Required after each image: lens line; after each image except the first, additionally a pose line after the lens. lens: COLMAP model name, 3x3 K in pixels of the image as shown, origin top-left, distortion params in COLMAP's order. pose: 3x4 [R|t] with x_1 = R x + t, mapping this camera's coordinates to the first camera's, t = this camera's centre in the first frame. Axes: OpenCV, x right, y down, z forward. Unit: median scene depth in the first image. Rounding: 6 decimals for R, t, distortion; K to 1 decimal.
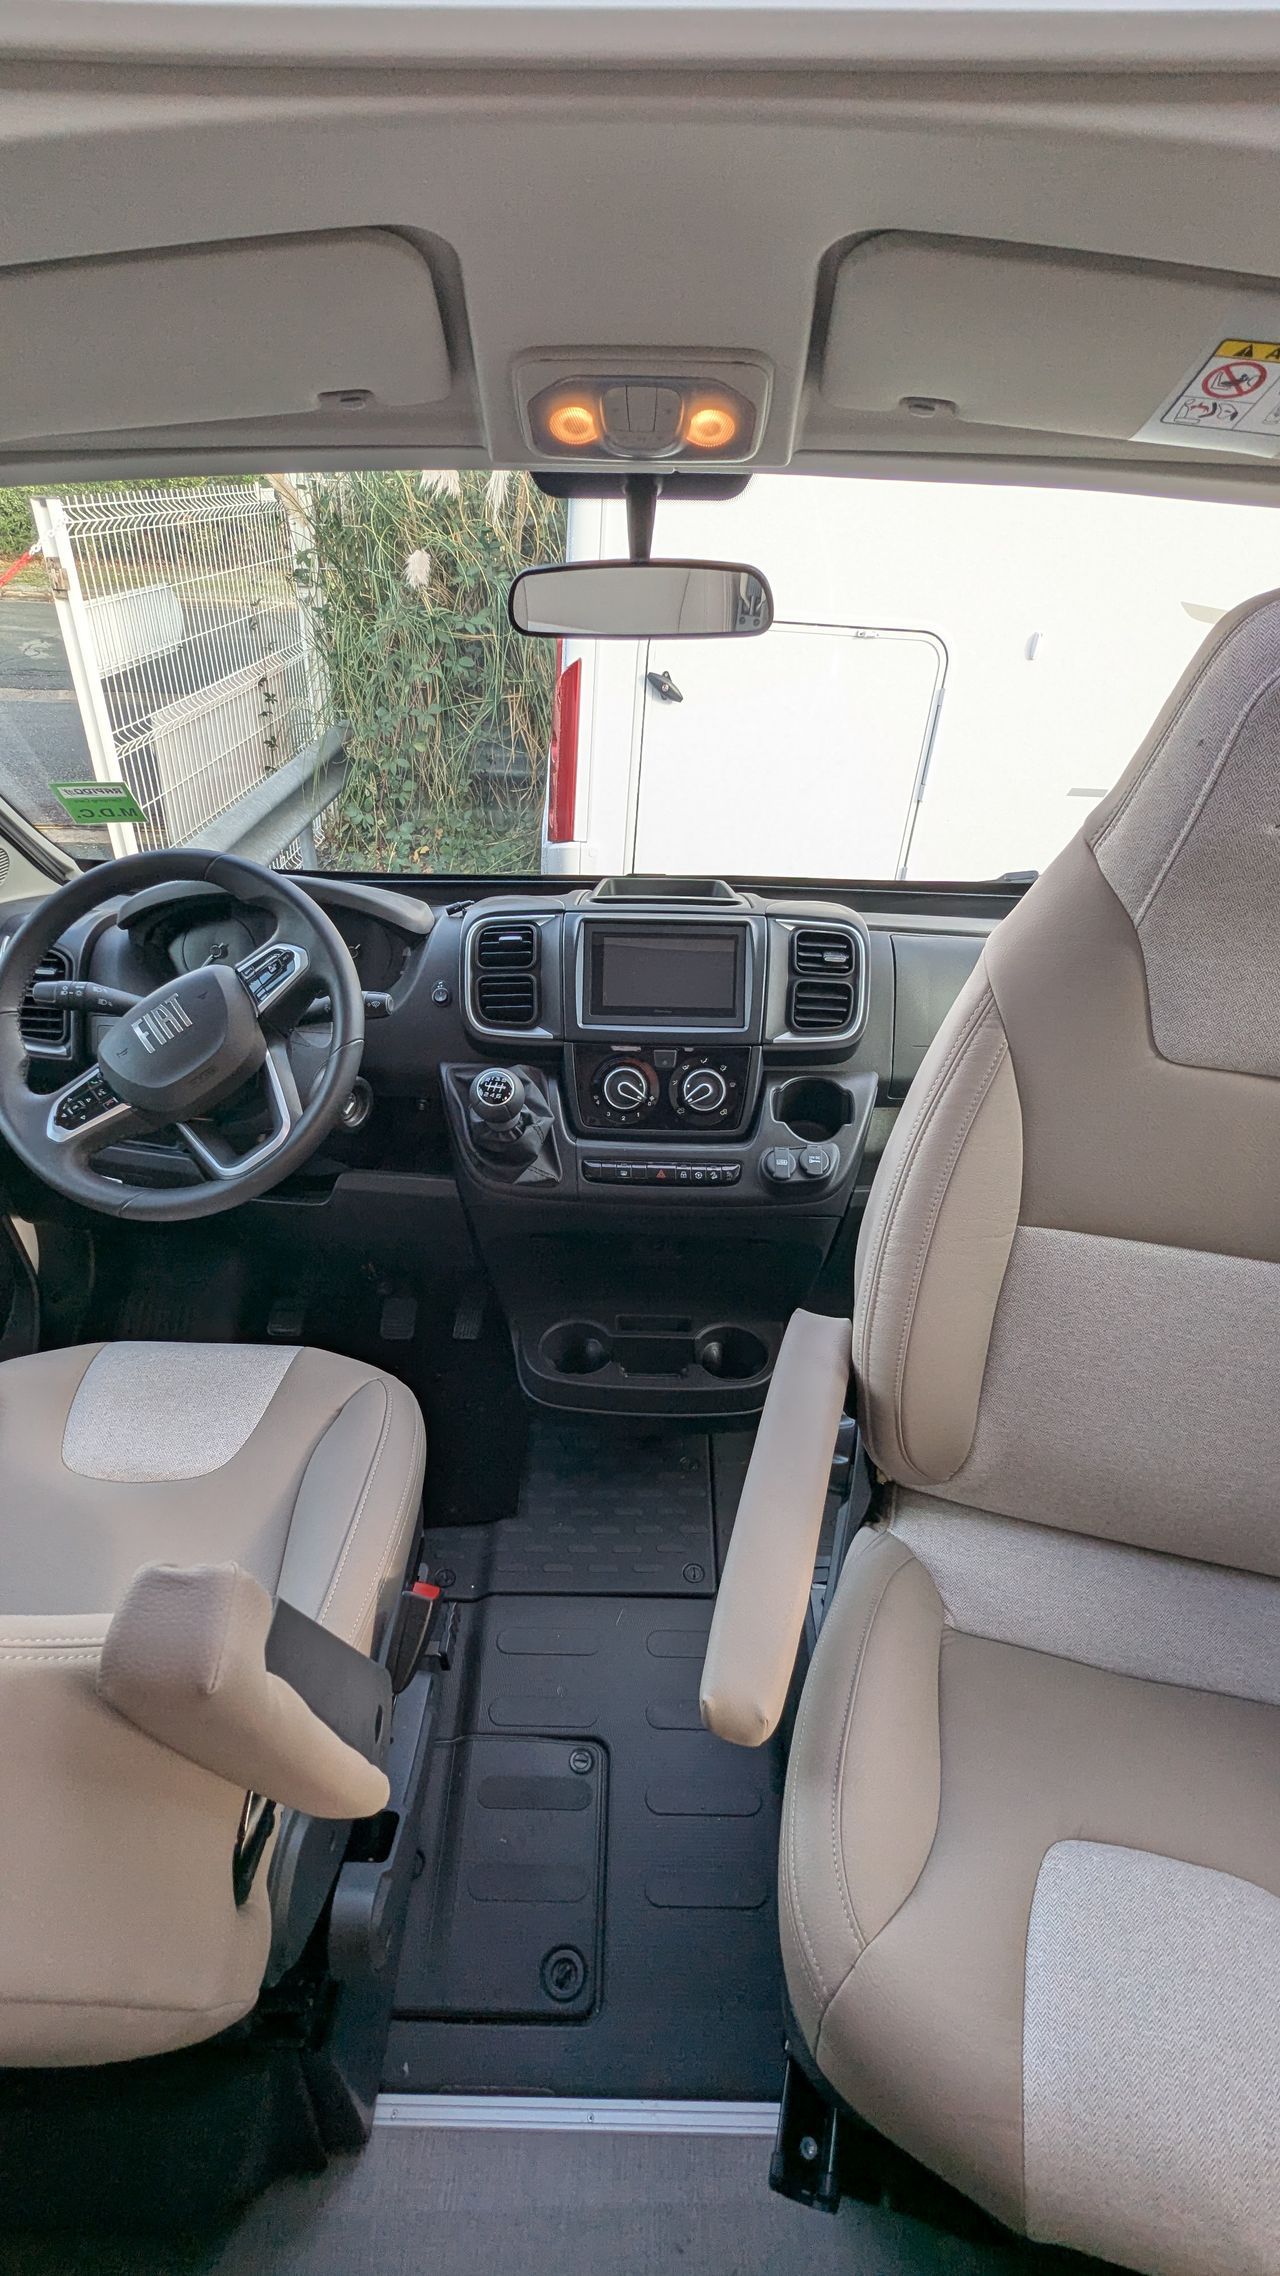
lens RADIAL K [[1073.1, 0, 641.9], [0, 1073.1, 1141.3], [0, 0, 1]] dist [0.002421, 0.001079]
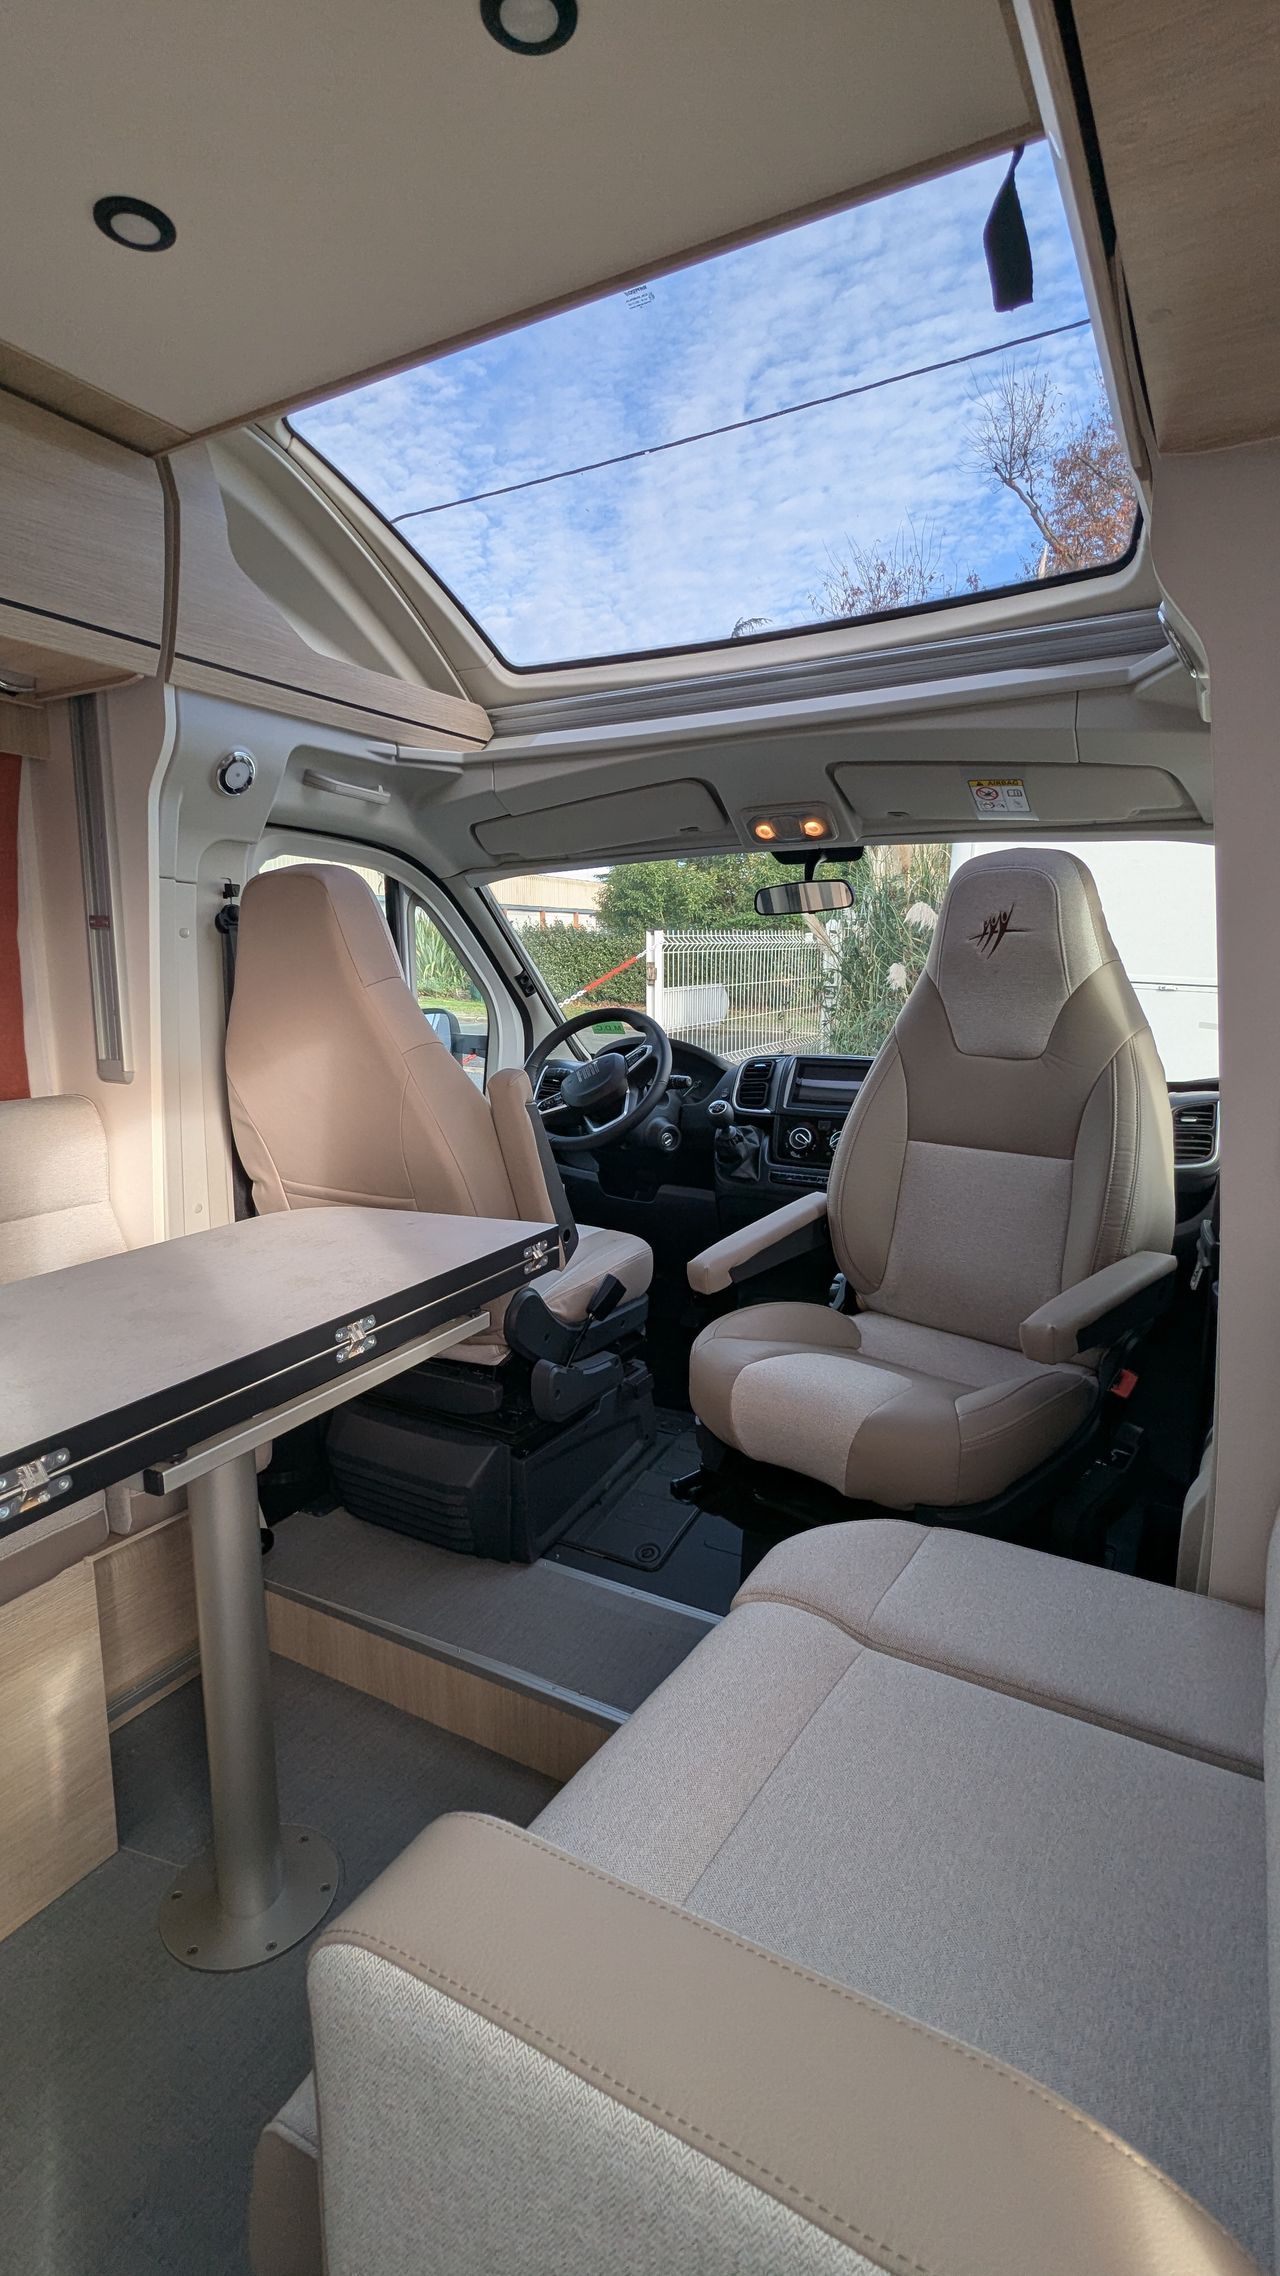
lens RADIAL K [[1073.1, 0, 641.9], [0, 1073.1, 1131.4], [0, 0, 1]] dist [0.002421, 0.001079]
pose [[0.877153, 0.054411, -0.477119, 0.646711], [-0.232195, 0.917748, -0.322216, 0.618856], [0.420343, 0.393418, 0.817640, -0.662732]]
